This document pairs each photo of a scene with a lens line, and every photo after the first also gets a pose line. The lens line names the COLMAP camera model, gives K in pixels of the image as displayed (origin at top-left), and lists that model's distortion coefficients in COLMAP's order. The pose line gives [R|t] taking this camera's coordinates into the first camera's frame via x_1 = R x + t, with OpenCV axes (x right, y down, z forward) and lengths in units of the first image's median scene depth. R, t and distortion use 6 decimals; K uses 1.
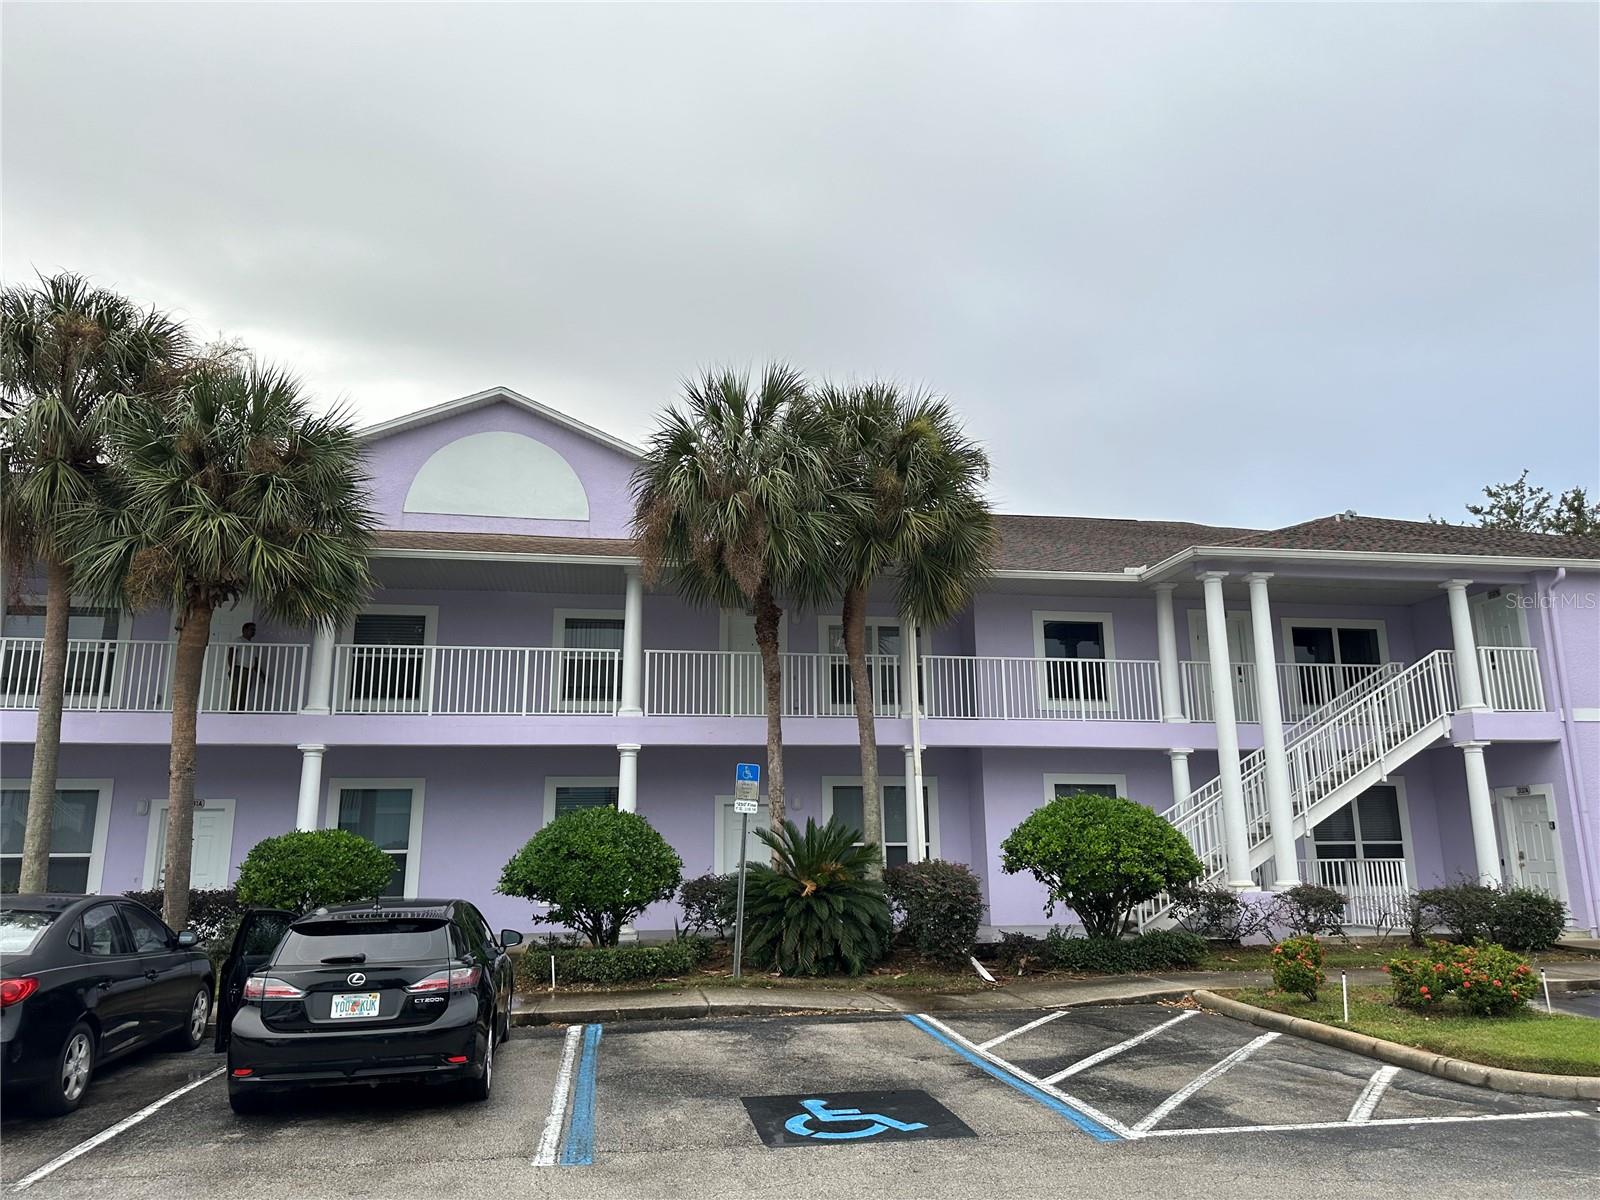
lens RADIAL K [[1107.9, 0, 800.0], [0, 1107.9, 600.0], [0, 0, 1]] dist [0.002725, -0.000037]
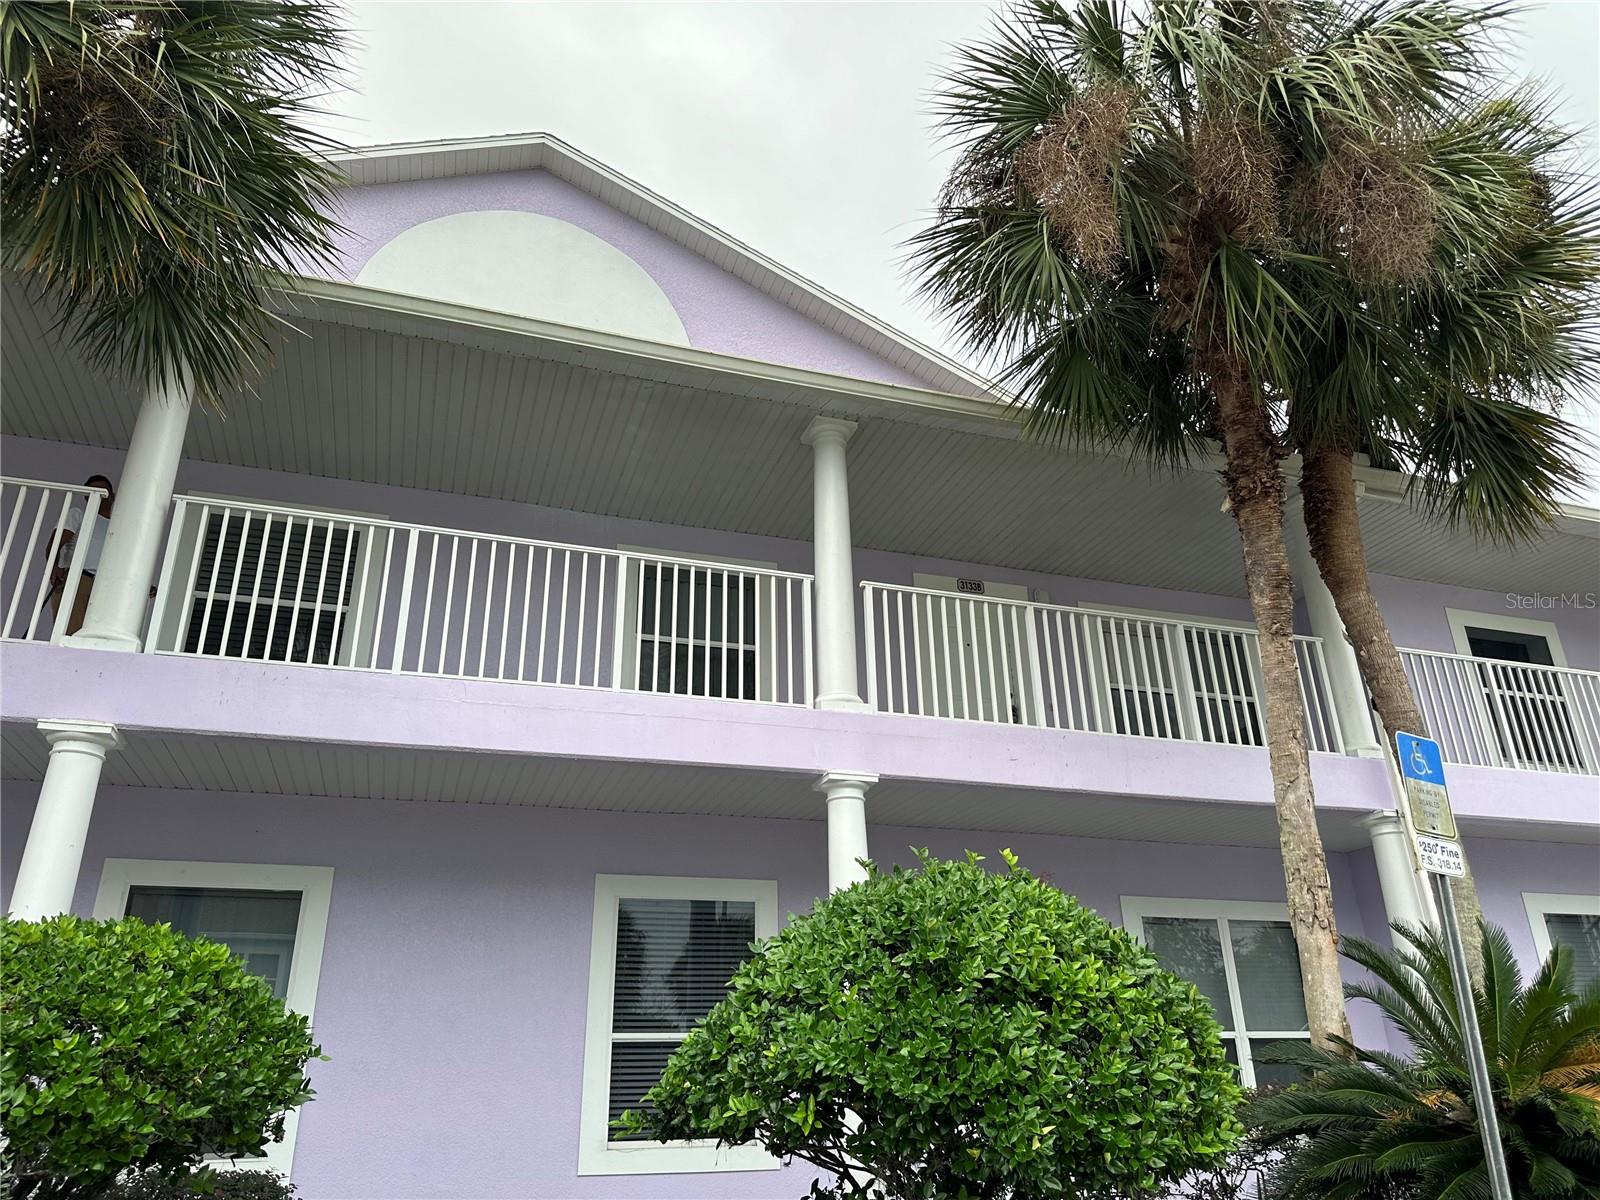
lens RADIAL K [[1124.7, 0, 763.0], [0, 1124.7, 599.4], [0, 0, 1]] dist [0.006033, 0.001289]
pose [[0.991542, 0.050234, 0.119669, -0.242481], [-0.025913, 0.980117, -0.196721, 0.149854], [-0.127171, 0.191956, 0.973129, 0.554240]]
